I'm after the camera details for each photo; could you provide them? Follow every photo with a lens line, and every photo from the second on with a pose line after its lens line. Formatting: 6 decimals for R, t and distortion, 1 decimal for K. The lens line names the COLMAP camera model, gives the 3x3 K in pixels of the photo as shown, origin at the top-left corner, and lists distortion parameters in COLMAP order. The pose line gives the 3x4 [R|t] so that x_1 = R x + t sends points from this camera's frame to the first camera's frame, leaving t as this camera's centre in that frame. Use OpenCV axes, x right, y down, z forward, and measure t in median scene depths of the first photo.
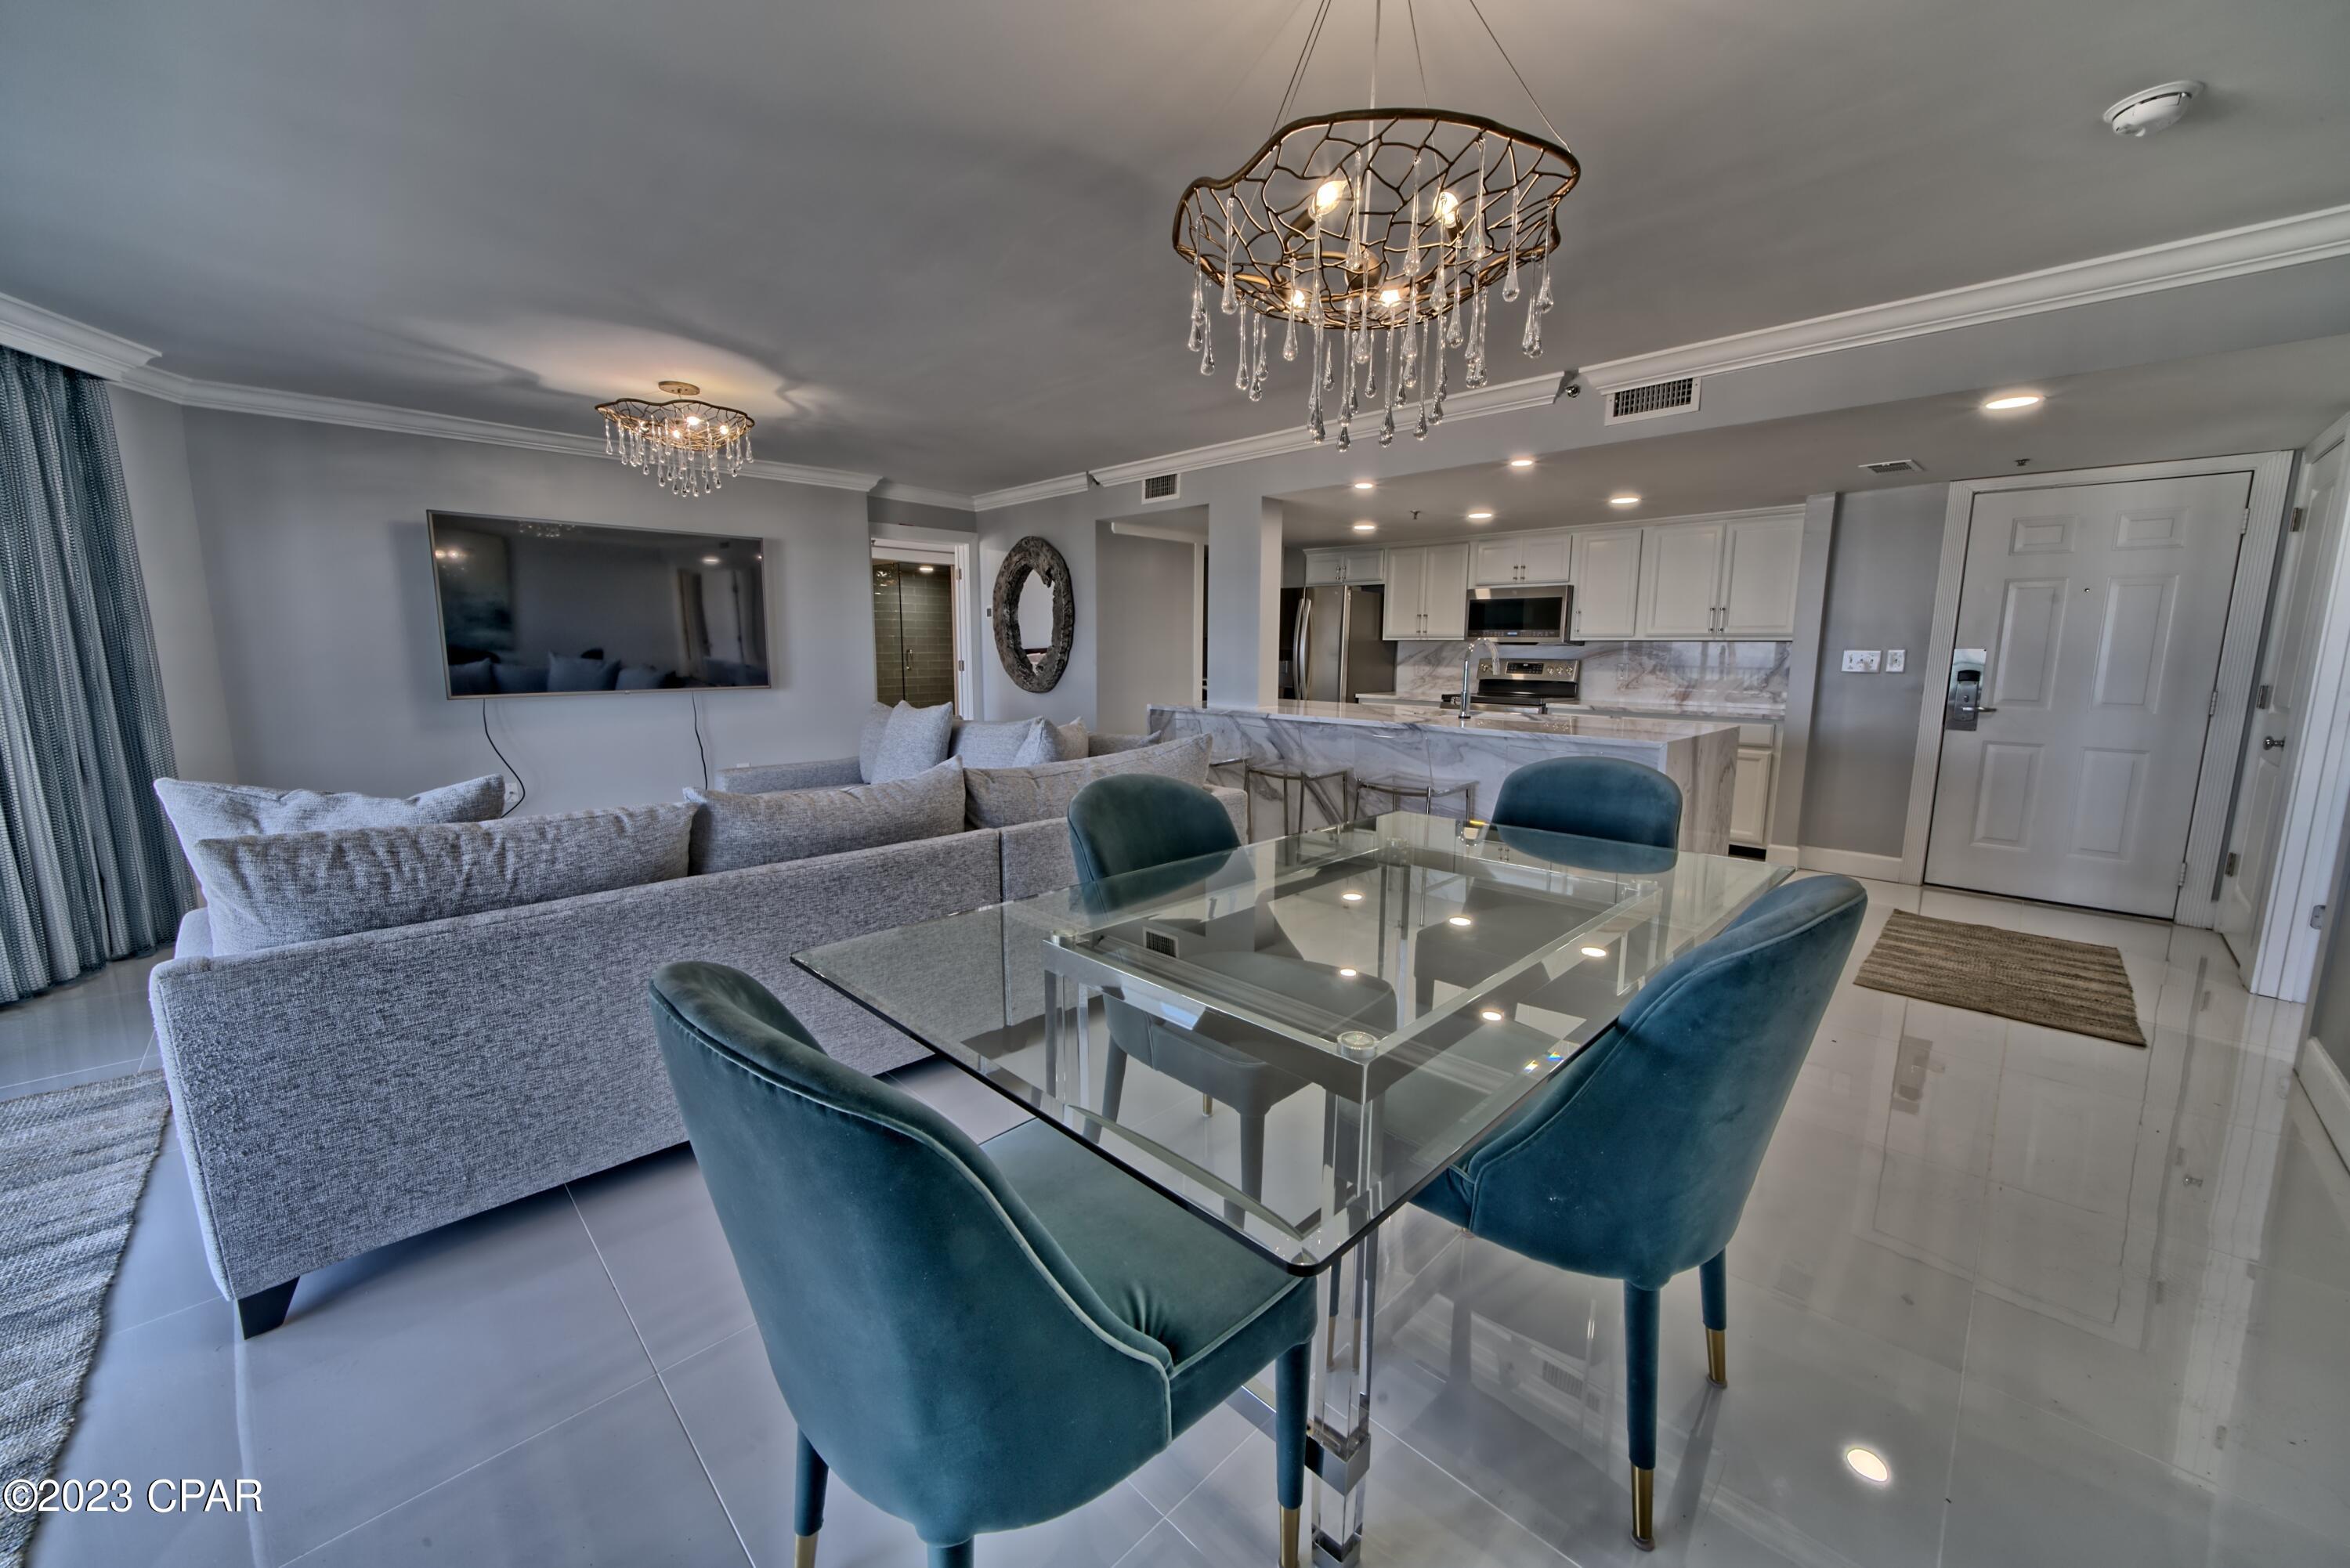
lens RADIAL K [[876.0, 0, 1170.7], [0, 876.0, 779.9], [0, 0, 1]] dist [-0.013533, 0.001207]
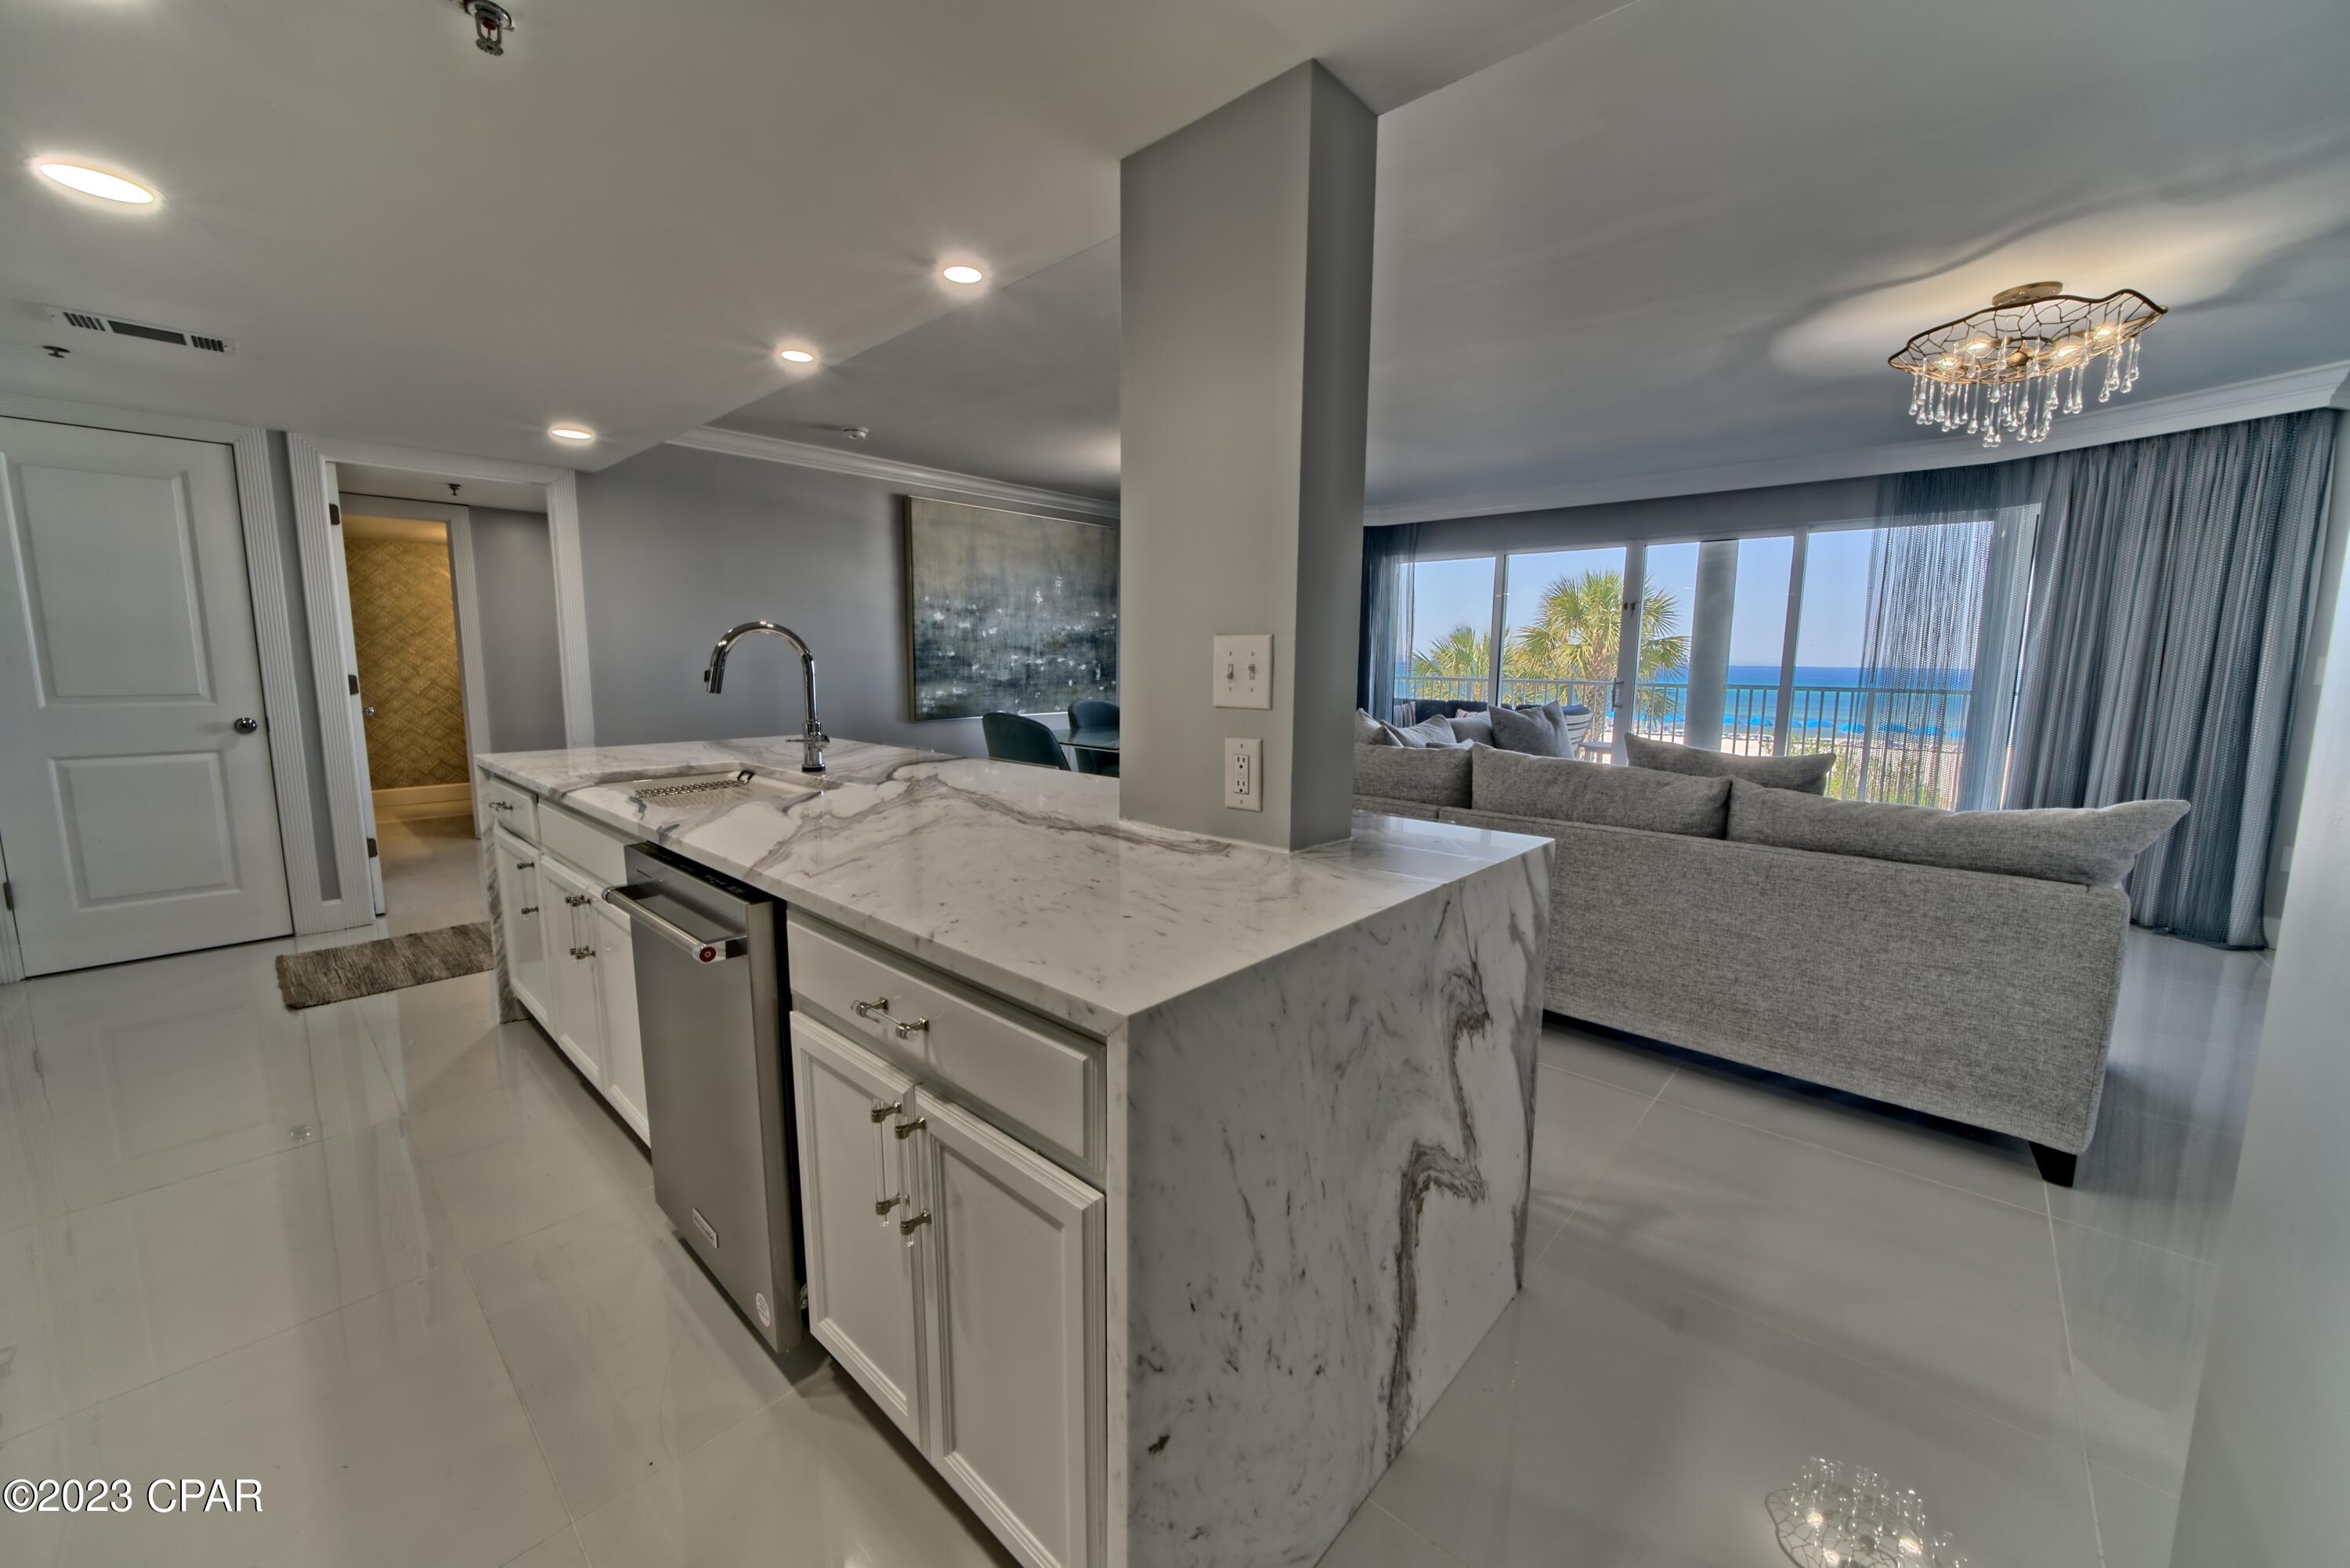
lens RADIAL K [[876.0, 0, 1175.6], [0, 876.0, 778.6], [0, 0, 1]] dist [-0.013533, 0.001207]
pose [[-0.998406, -0.008064, -0.055861, 0.125668], [-0.023543, 0.959028, 0.282332, -0.200419], [0.051295, 0.283197, -0.957689, 1.363215]]
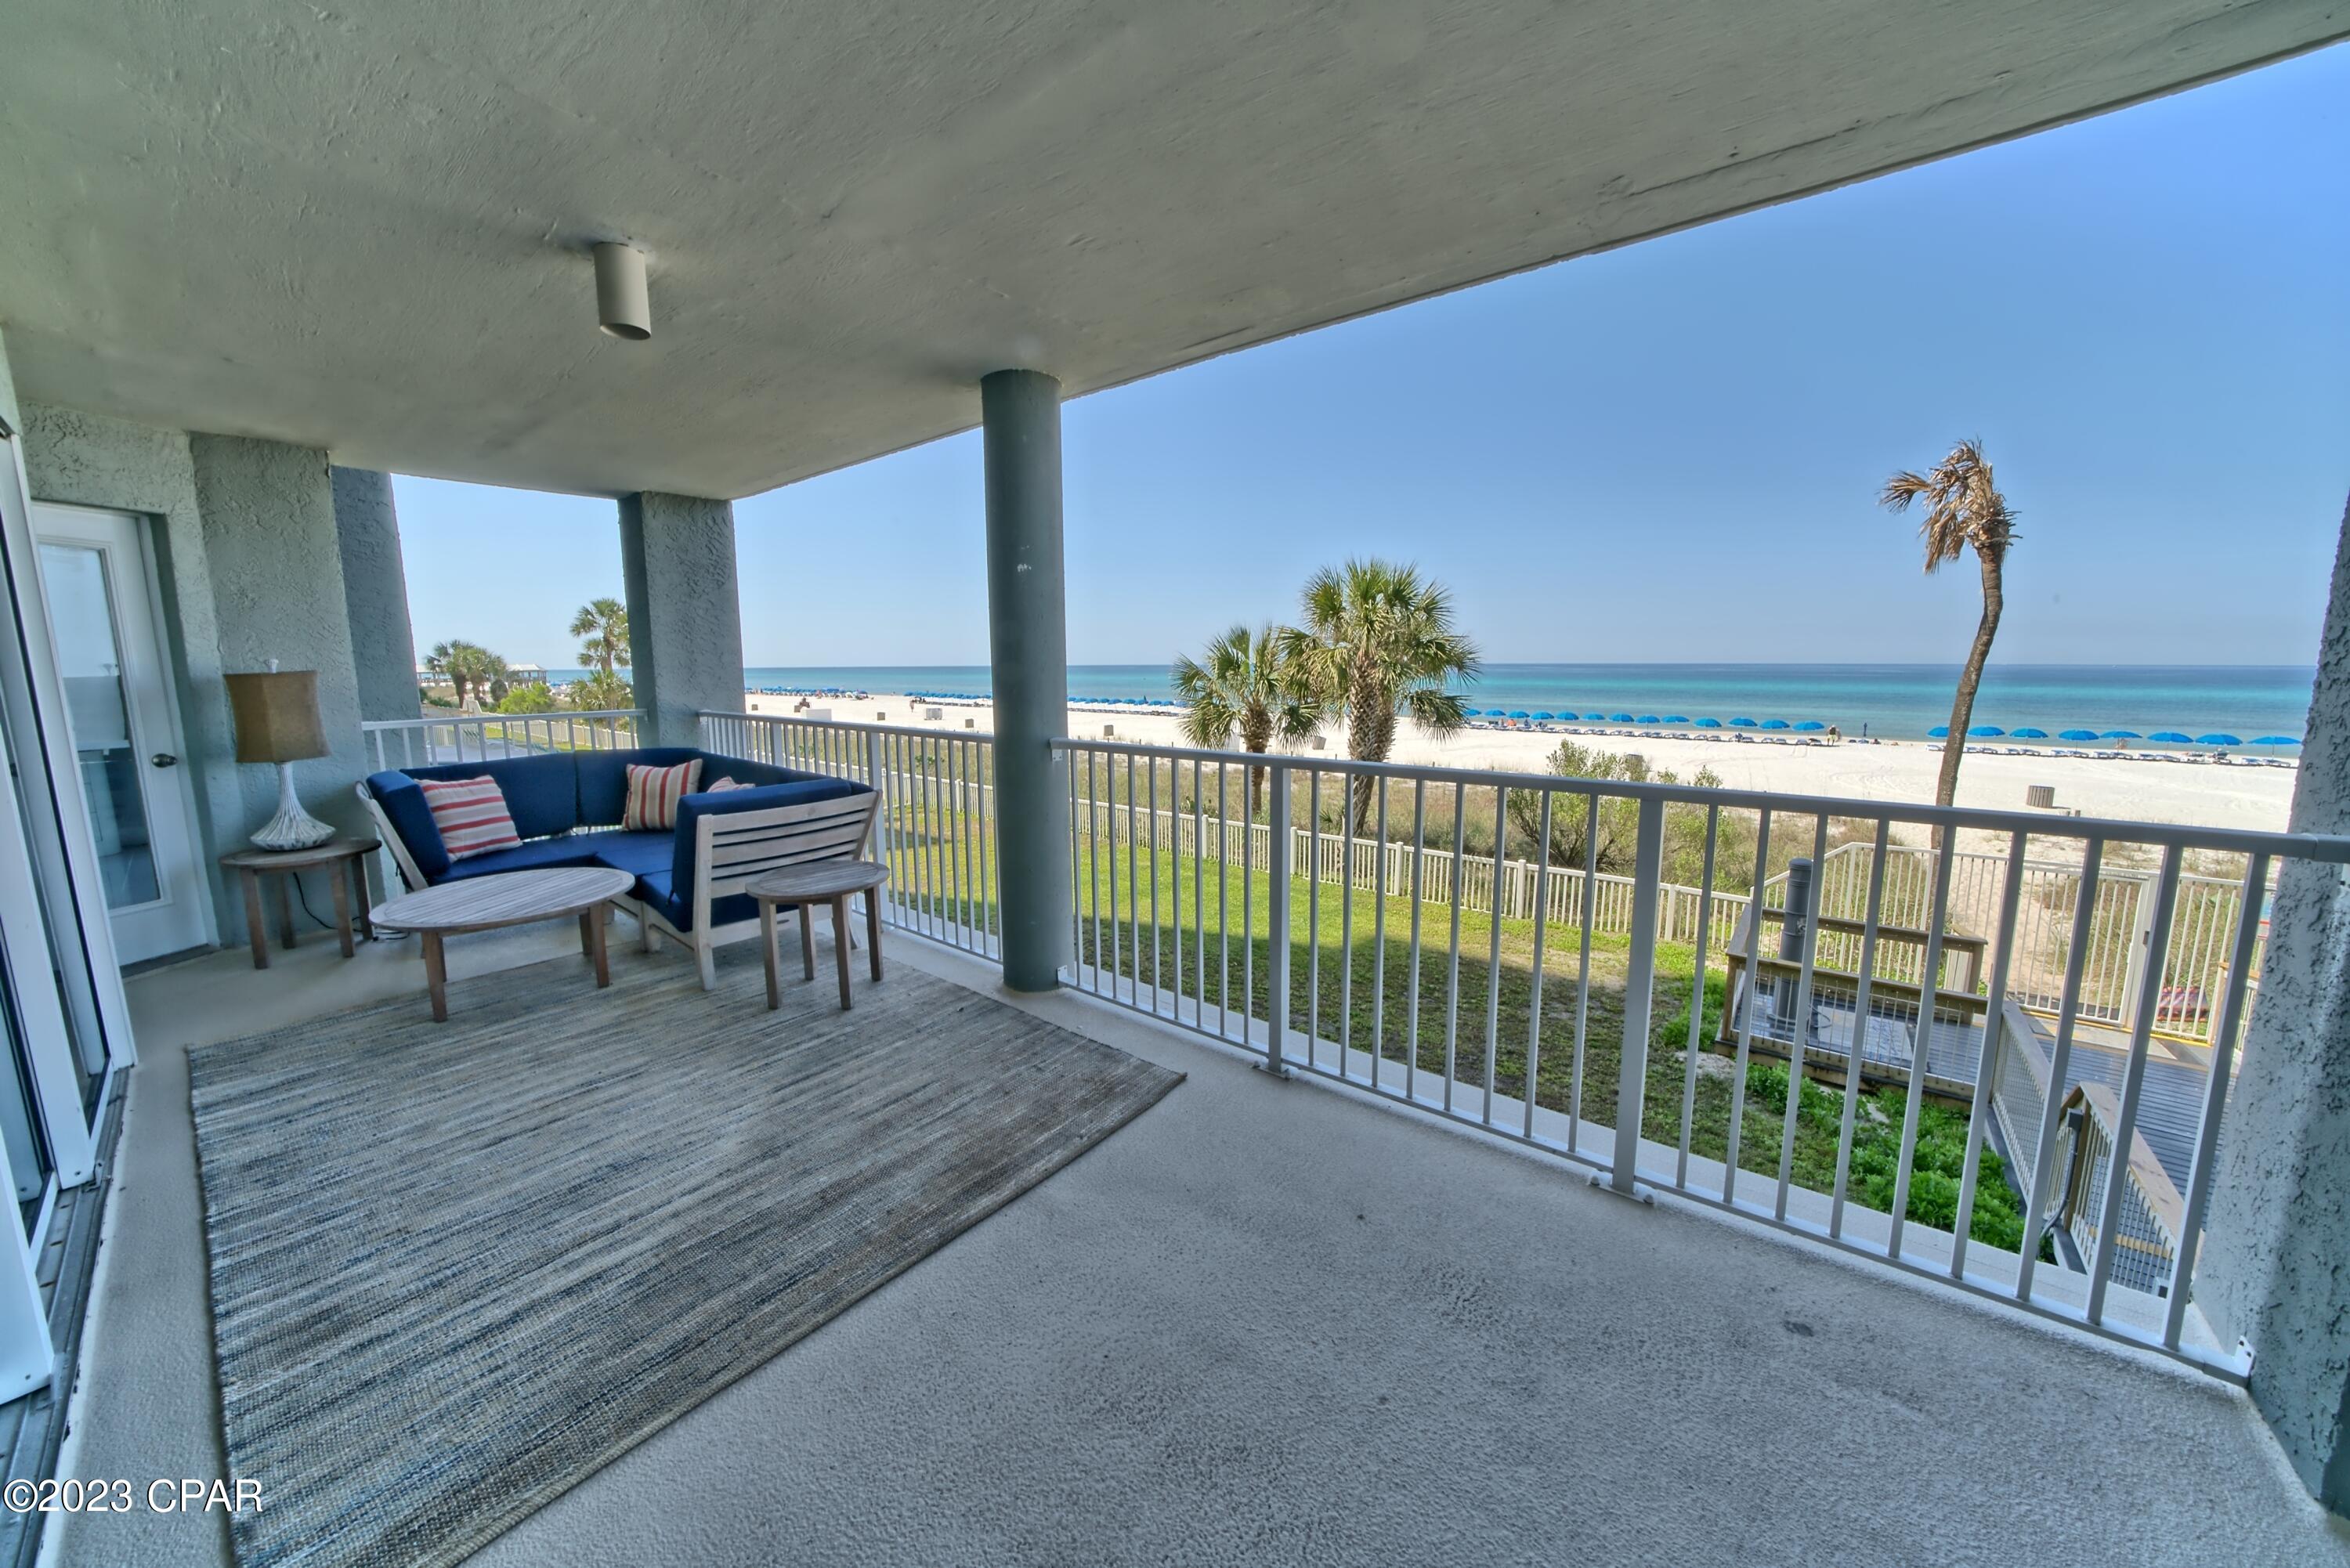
lens RADIAL K [[812.0, 0, 1181.2], [0, 812.0, 774.0], [0, 0, 1]] dist [-0.023122, 0.000943]
pose [[-0.993507, 0.015849, -0.112658, -0.937790], [-0.016606, 0.959439, 0.281426, -0.101248], [0.112549, 0.281470, -0.952947, 0.514111]]
